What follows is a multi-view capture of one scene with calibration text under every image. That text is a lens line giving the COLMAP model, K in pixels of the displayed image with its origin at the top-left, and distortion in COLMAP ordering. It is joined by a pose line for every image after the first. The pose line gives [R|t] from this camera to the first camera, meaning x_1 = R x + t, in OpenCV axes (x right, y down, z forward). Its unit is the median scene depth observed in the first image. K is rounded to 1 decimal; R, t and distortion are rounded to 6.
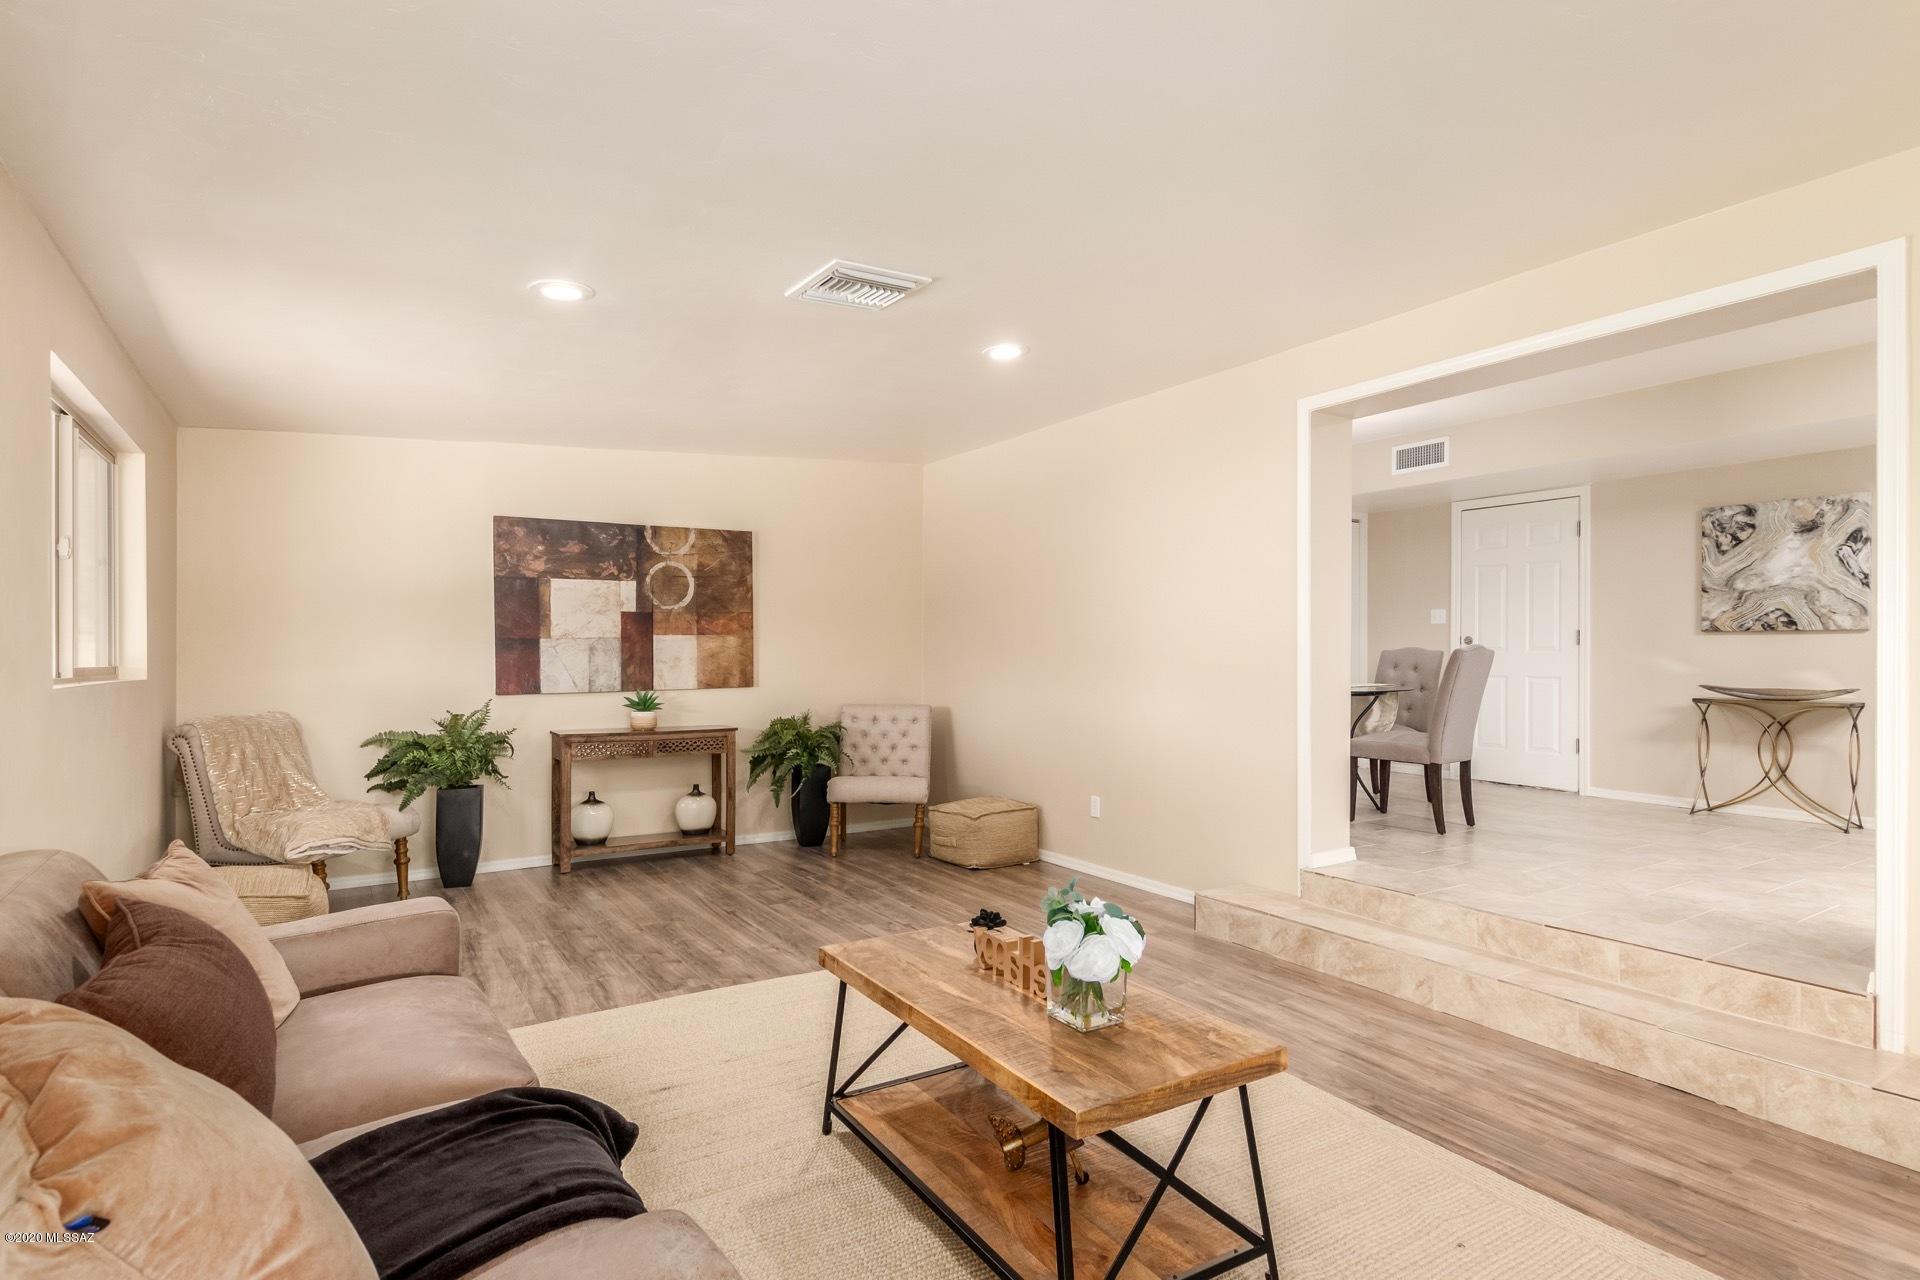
lens RADIAL K [[945.8, 0, 951.8], [0, 945.8, 654.6], [0, 0, 1]] dist [-0.001547, -0.003016]
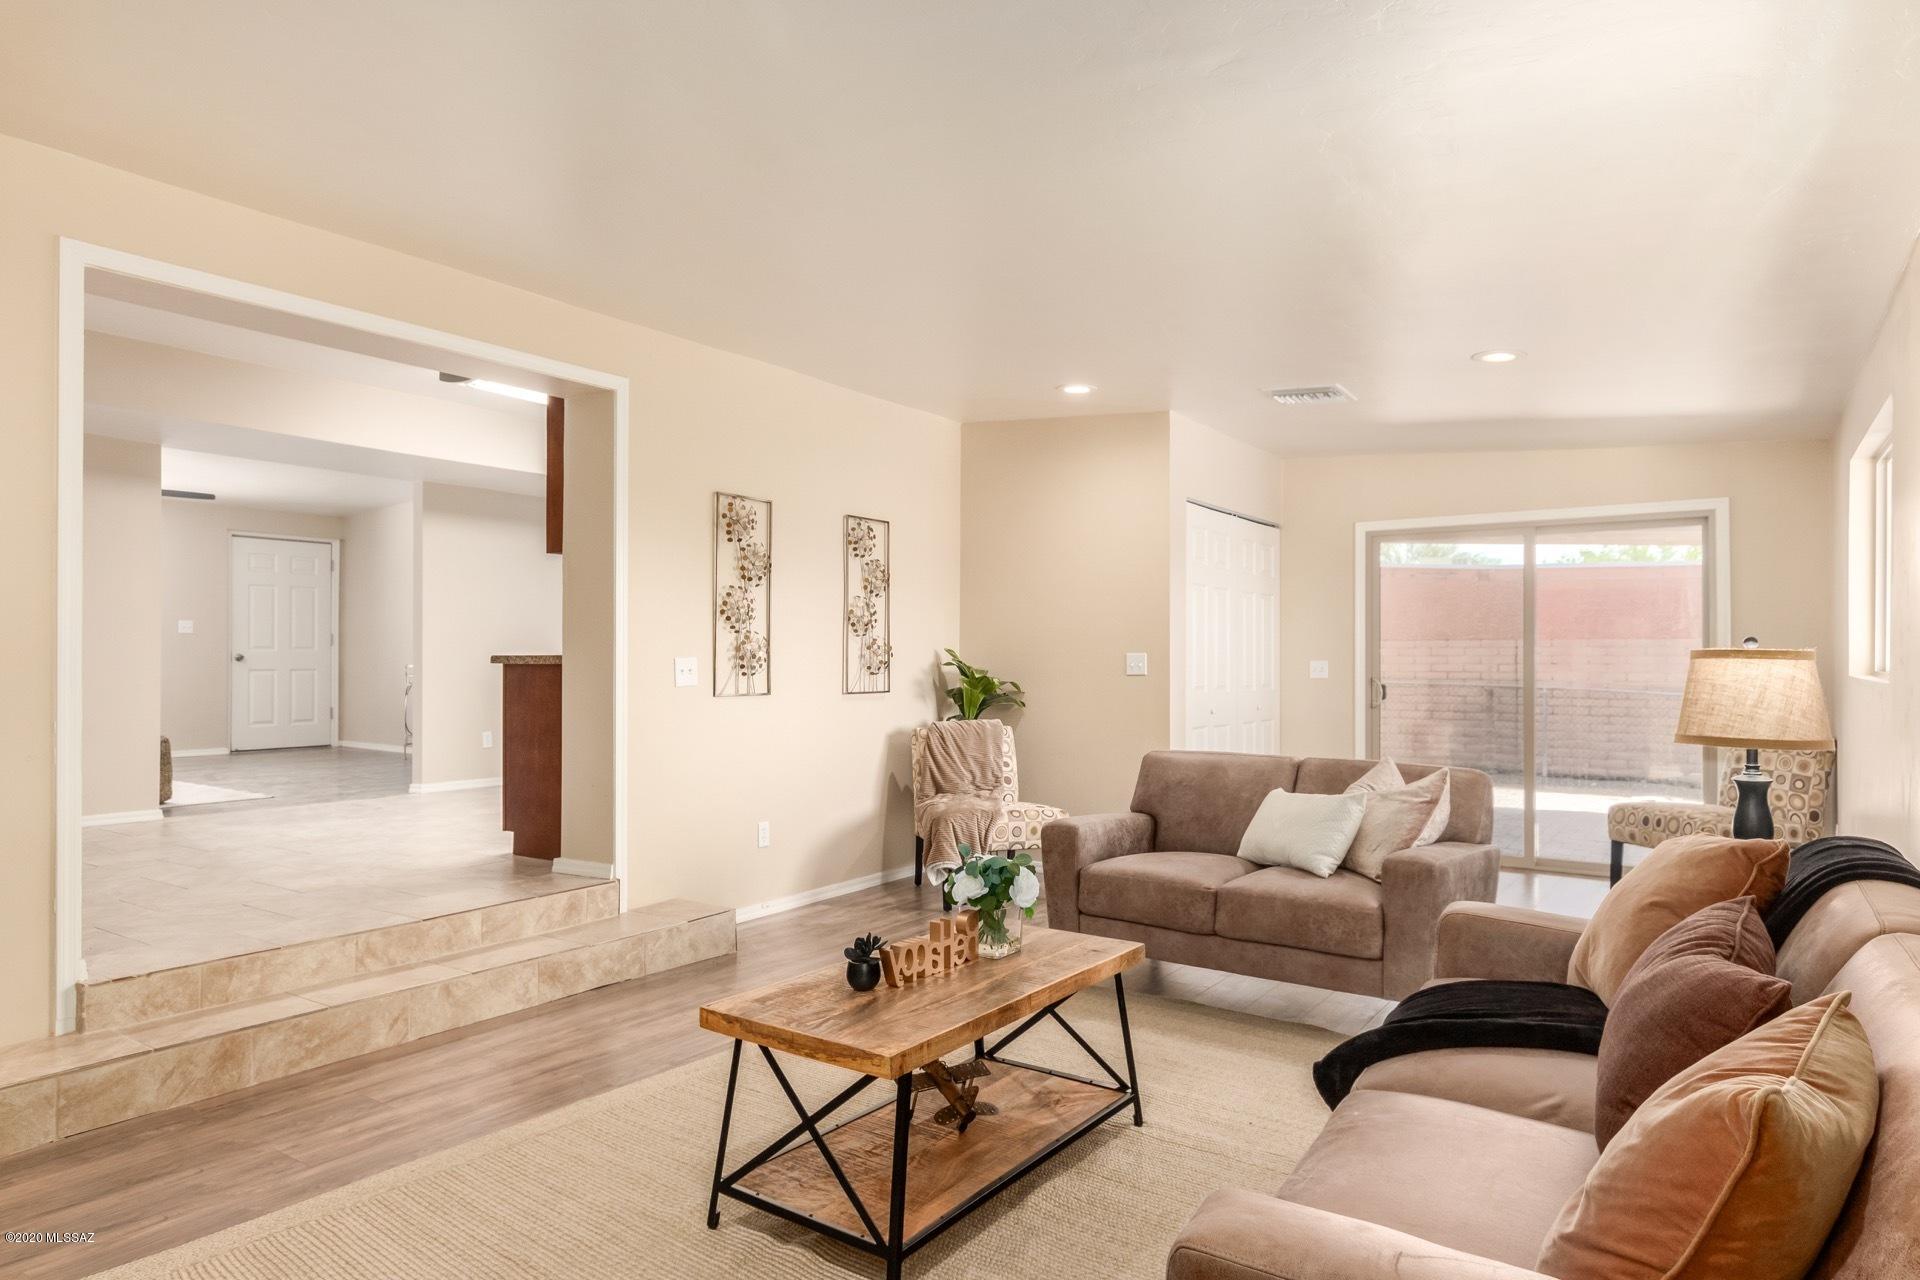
lens RADIAL K [[1169.8, 0, 944.1], [0, 1169.8, 653.8], [0, 0, 1]] dist [0.005325, -0.002009]
pose [[-0.377249, -0.005287, 0.926097, -0.433726], [-0.005103, 0.999980, 0.003630, -0.001070], [-0.926098, -0.003357, -0.377268, 0.574401]]
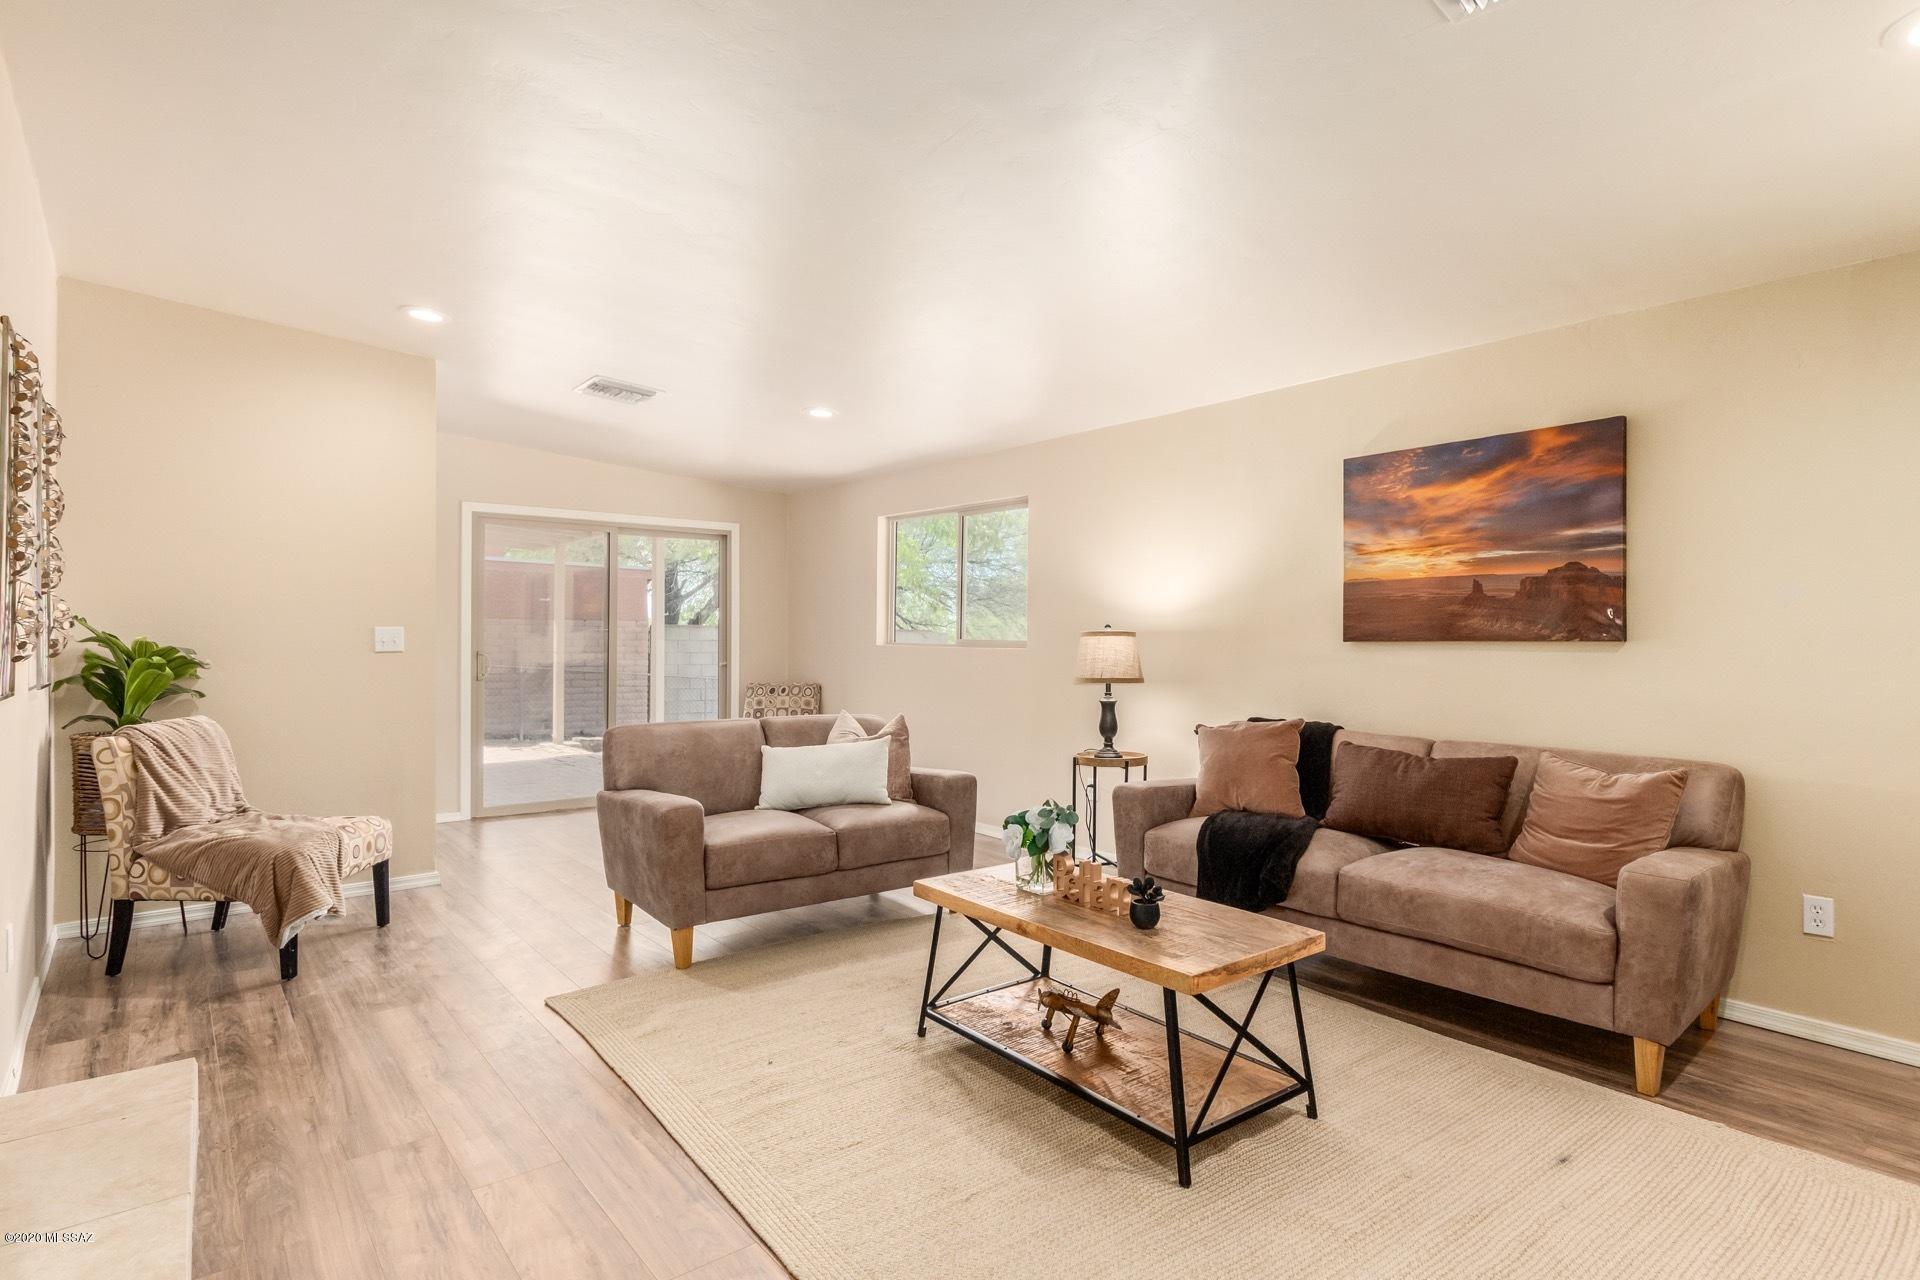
lens RADIAL K [[985.3, 0, 988.9], [0, 985.3, 641.2], [0, 0, 1]] dist [0.001865, 0.000394]
pose [[-0.991237, -0.011672, -0.131577, 0.149661], [-0.011689, 0.999931, -0.000642, 0.007892], [0.131575, 0.000902, -0.991306, 0.861255]]
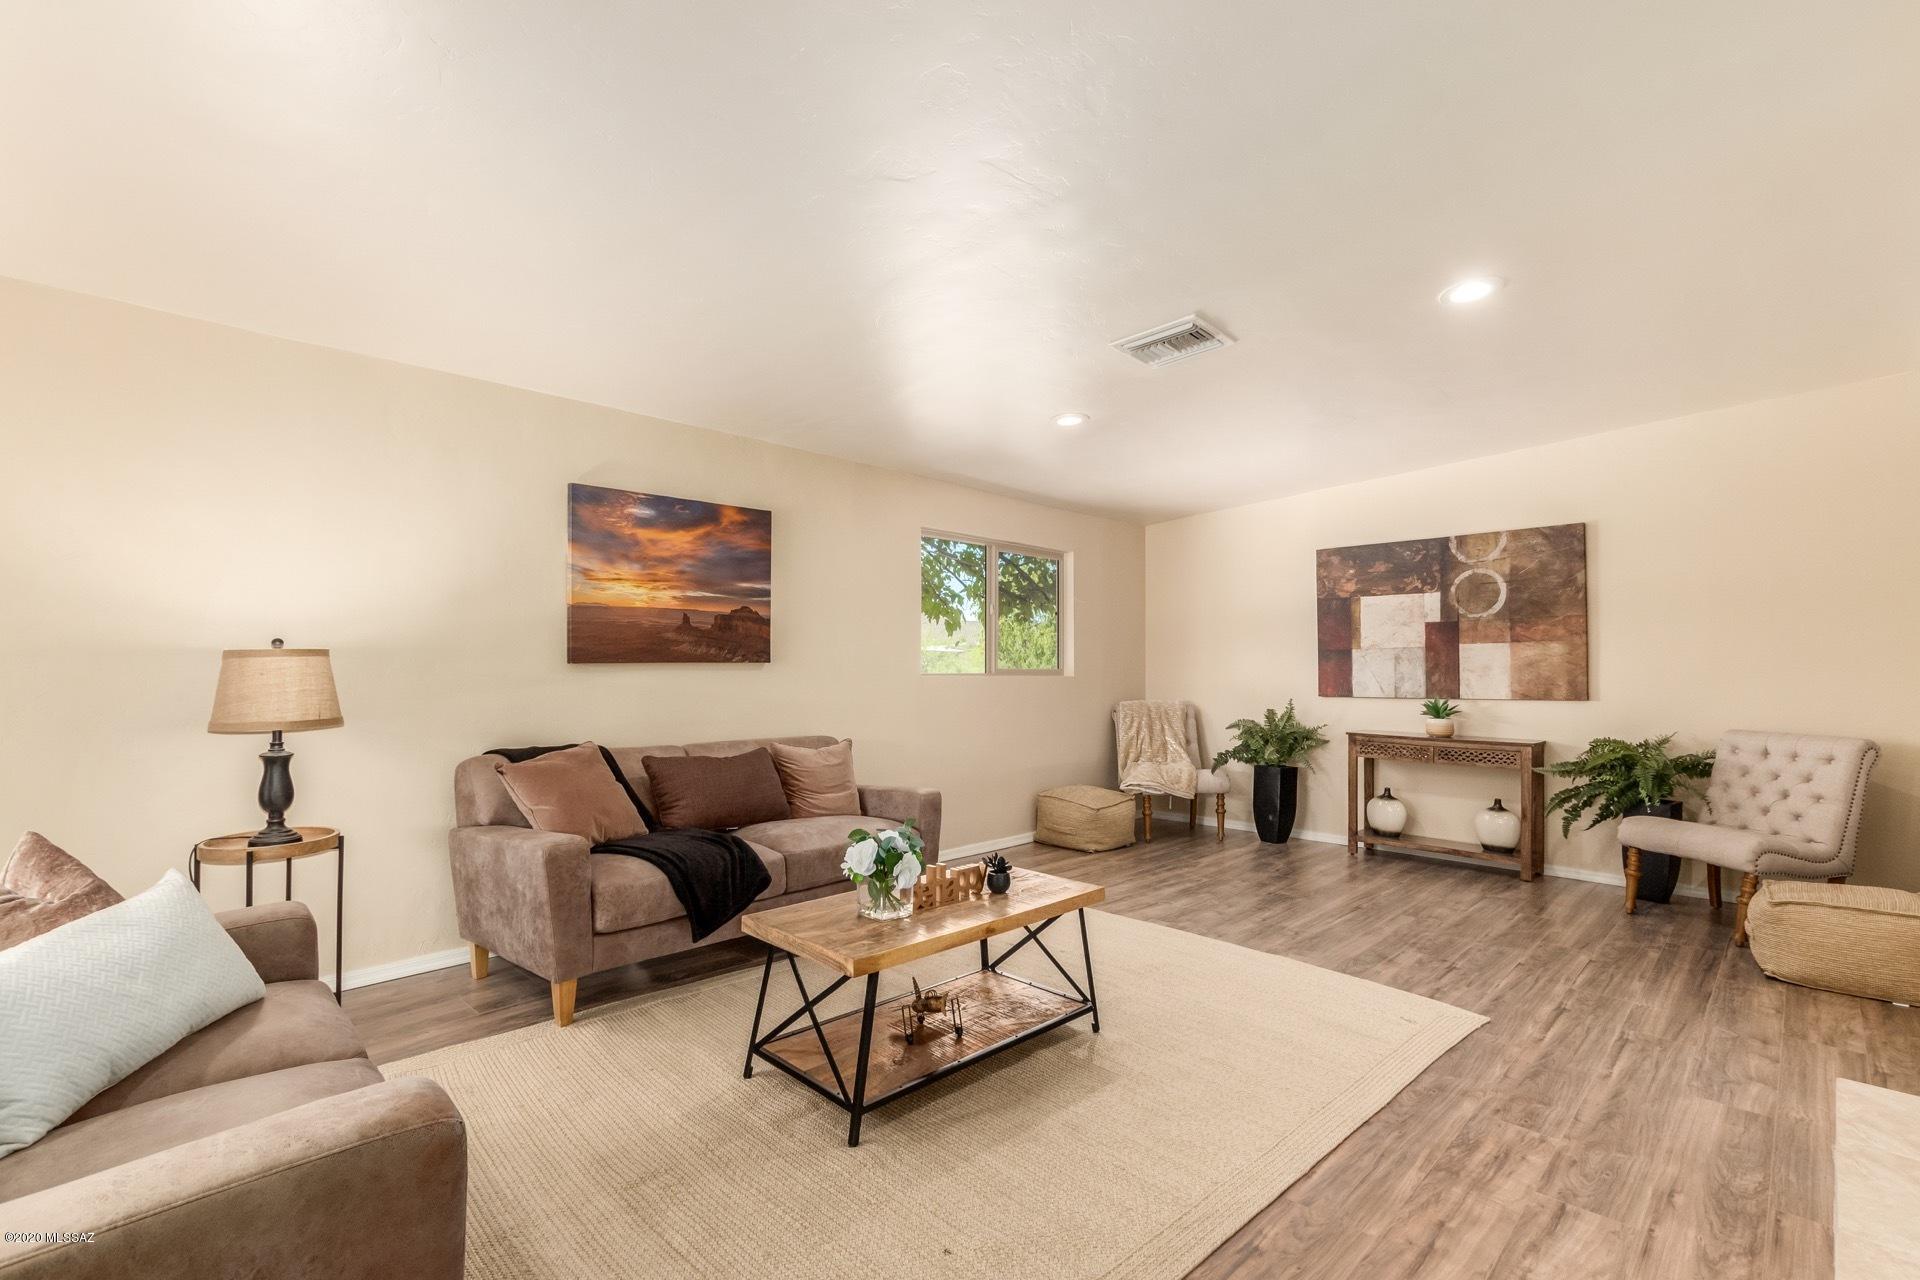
lens RADIAL K [[879.7, 0, 951.3], [0, 879.7, 649.9], [0, 0, 1]] dist [0.010467, -0.002112]
pose [[0.219791, -0.017087, -0.975397, 0.514582], [-0.004112, 0.999821, -0.018442, 0.005682], [0.975538, 0.008064, 0.219681, 0.283266]]
